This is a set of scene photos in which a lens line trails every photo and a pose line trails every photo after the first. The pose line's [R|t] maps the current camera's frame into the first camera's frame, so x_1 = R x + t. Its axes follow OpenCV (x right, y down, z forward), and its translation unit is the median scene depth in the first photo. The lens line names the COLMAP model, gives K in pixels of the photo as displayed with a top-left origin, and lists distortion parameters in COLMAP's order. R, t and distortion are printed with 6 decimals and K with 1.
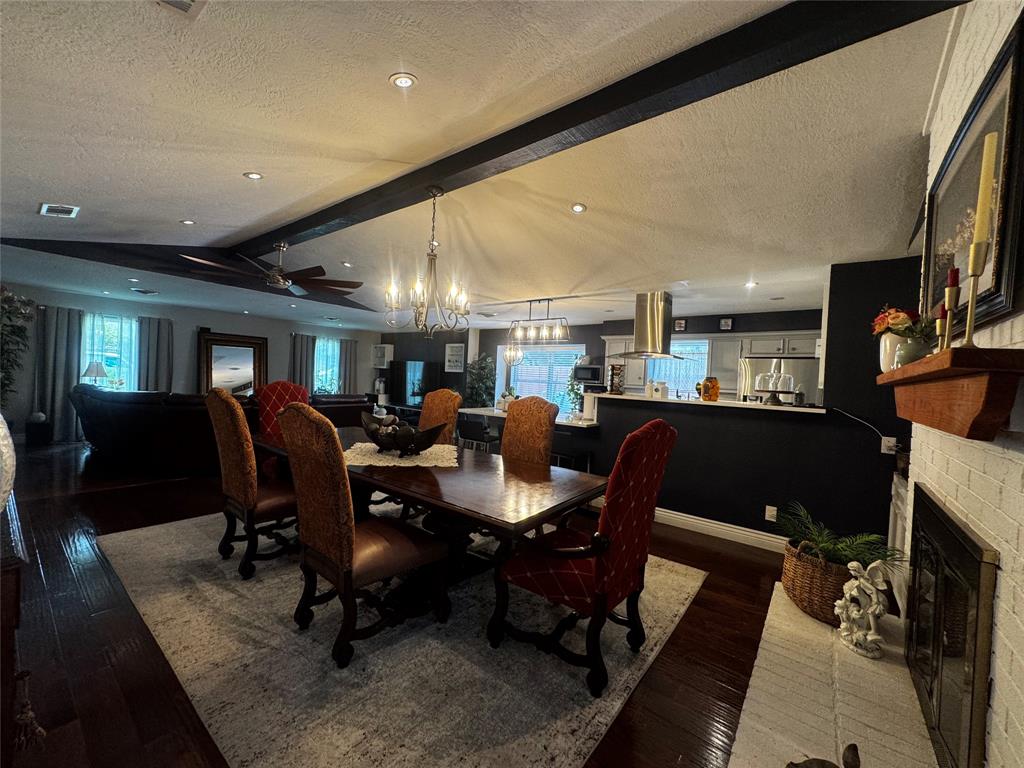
lens RADIAL K [[406.2, 0, 526.0], [0, 406.2, 386.5], [0, 0, 1]] dist [-0.003132, 0.001161]
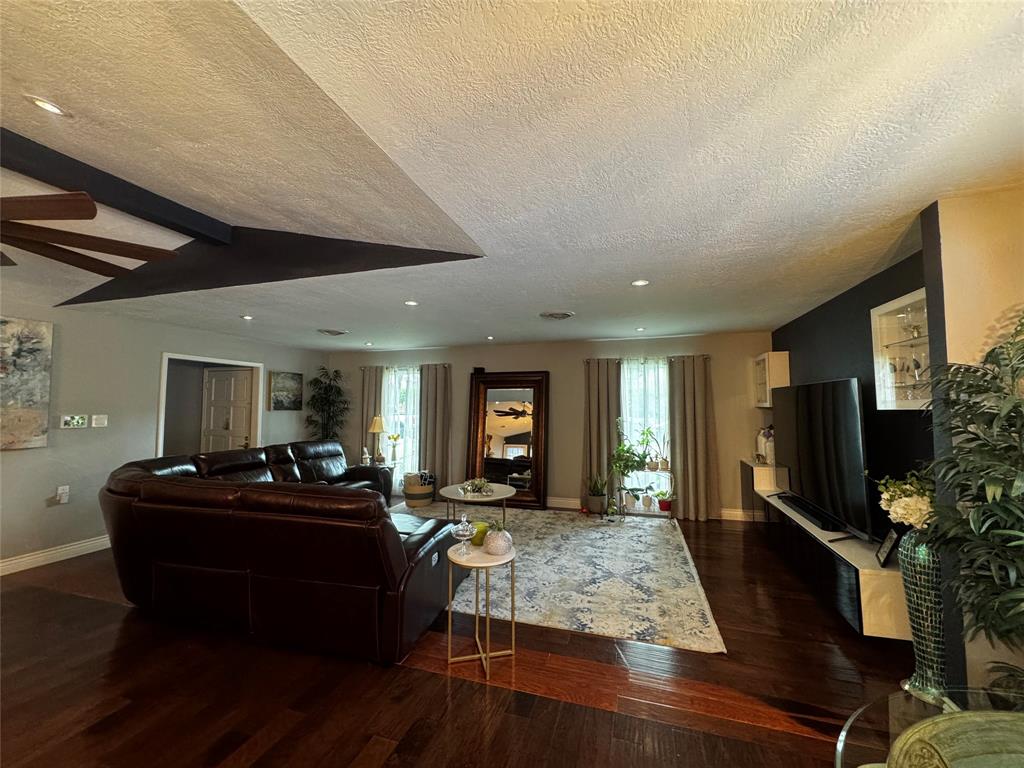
lens RADIAL K [[406.2, 0, 511.2], [0, 406.2, 381.7], [0, 0, 1]] dist [-0.003132, 0.001161]
pose [[0.316369, -0.102113, -0.943124, -0.028889], [-0.003326, 0.994064, -0.108744, -0.035341], [0.948630, 0.037540, 0.314151, 0.888407]]
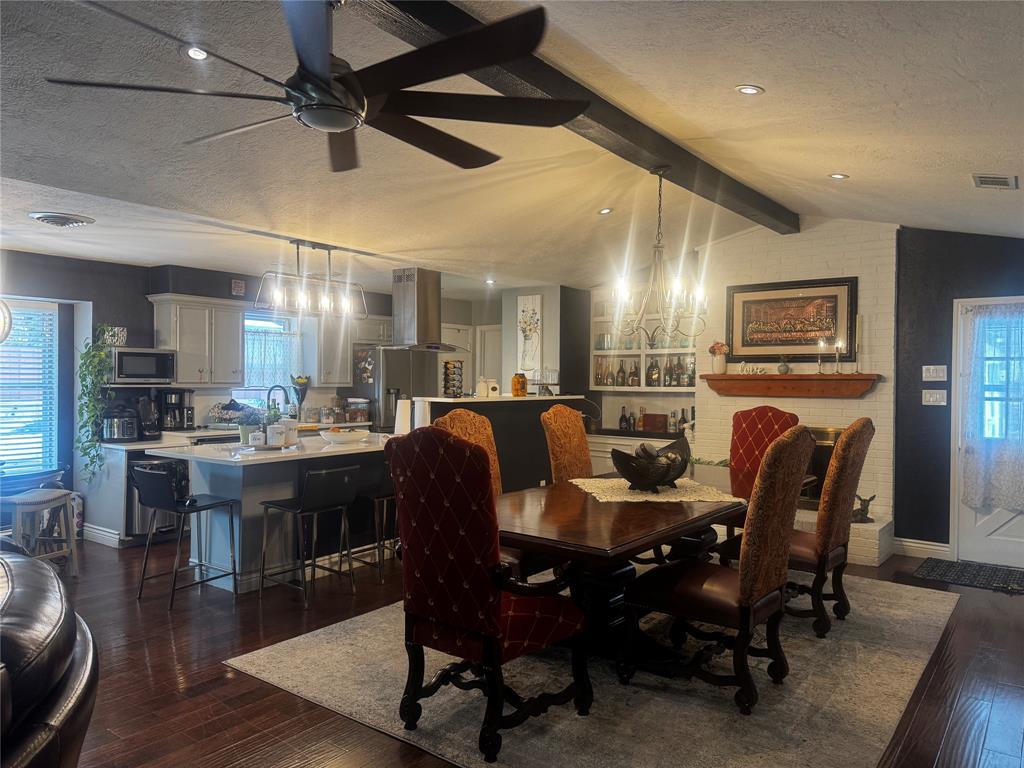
lens RADIAL K [[715.0, 0, 503.5], [0, 715.0, 383.8], [0, 0, 1]] dist [0.063919, -0.077436]
pose [[0.017077, -0.049259, 0.998640, -0.691524], [0.023030, 0.998540, 0.048860, -0.043860], [-0.999589, 0.022165, 0.018186, 0.515940]]
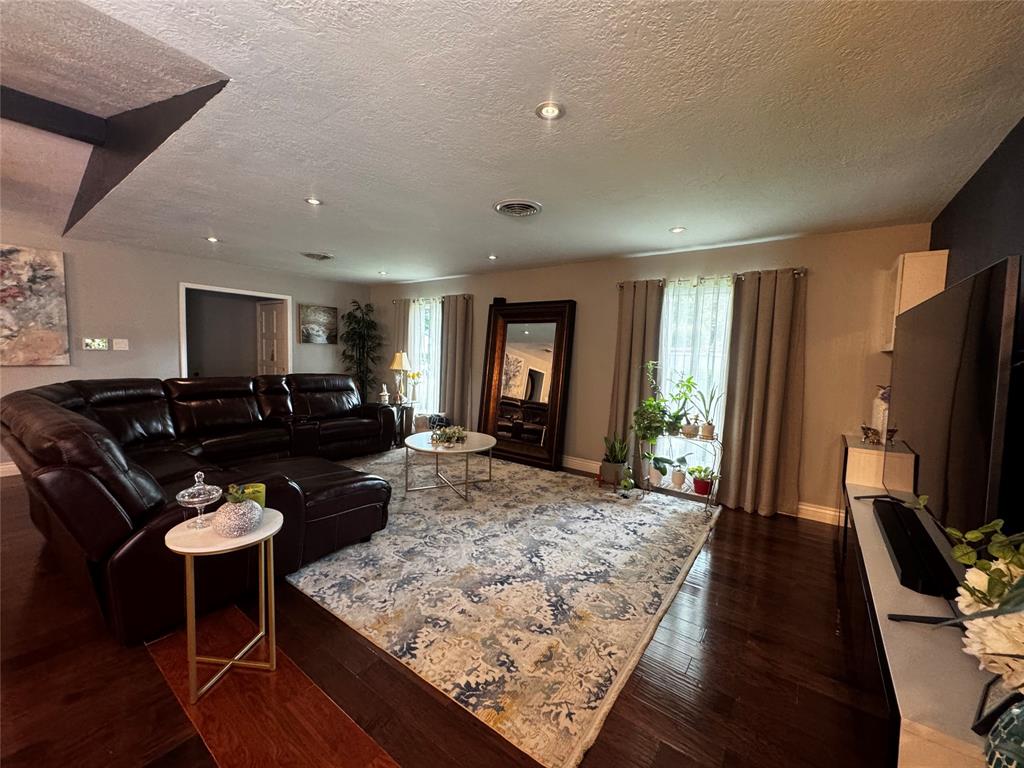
lens RADIAL K [[406.2, 0, 514.0], [0, 406.2, 382.0], [0, 0, 1]] dist [-0.003132, 0.001161]
pose [[-0.006107, 0.028971, -0.999562, -0.131637], [-0.048891, 0.998376, 0.029235, -0.031217], [0.998785, 0.049048, -0.004680, 1.130340]]
